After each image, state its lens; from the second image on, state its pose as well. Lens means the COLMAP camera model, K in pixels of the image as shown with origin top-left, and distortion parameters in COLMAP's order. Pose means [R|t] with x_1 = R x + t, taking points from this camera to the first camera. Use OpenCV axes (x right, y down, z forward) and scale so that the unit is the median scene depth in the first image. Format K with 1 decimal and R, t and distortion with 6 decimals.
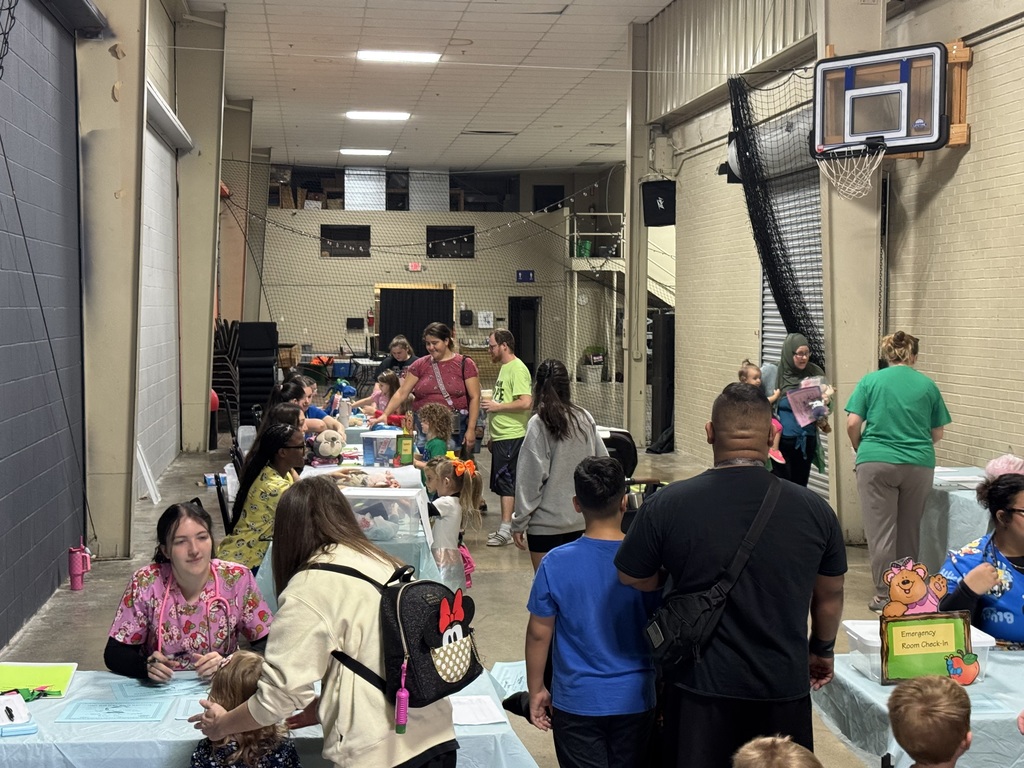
lens RADIAL K [[1535.2, 0, 512.0], [0, 1535.2, 384.0], [0, 0, 1]] dist [0.096995, -0.041350]
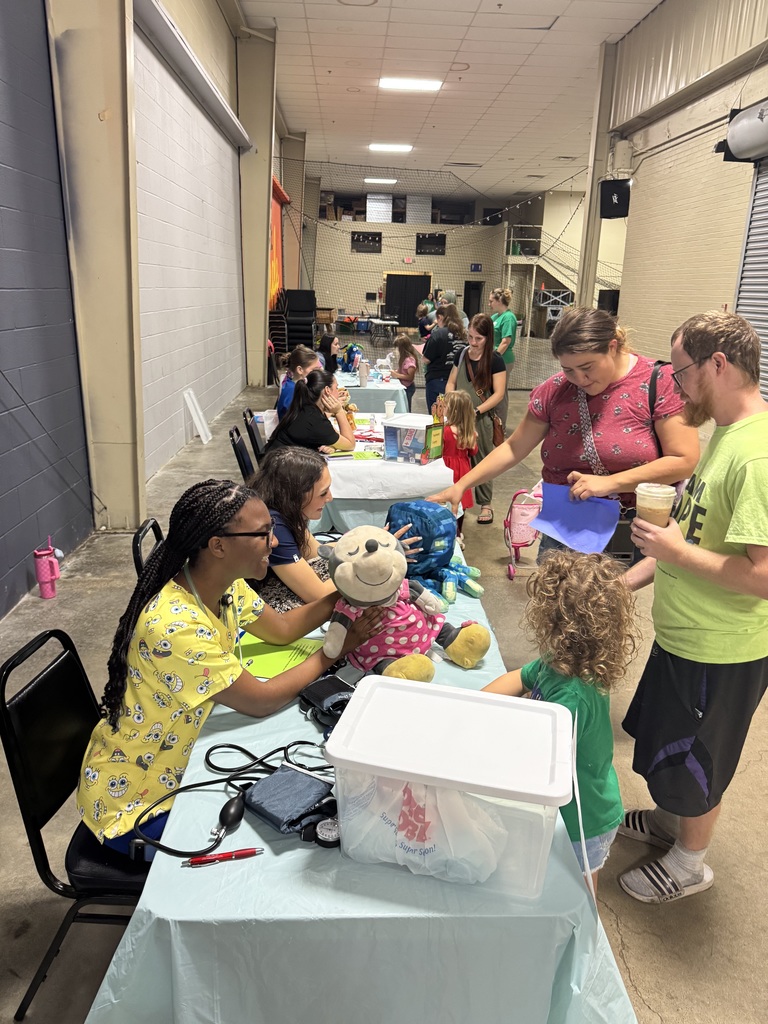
lens RADIAL K [[743.7, 0, 384.0], [0, 743.7, 512.0], [0, 0, 1]] dist [0.114898, -0.189349]
pose [[0.996243, 0.045770, -0.073523, -0.046779], [-0.027247, 0.971475, 0.235570, -0.010880], [0.082208, -0.232681, 0.969072, 0.425067]]
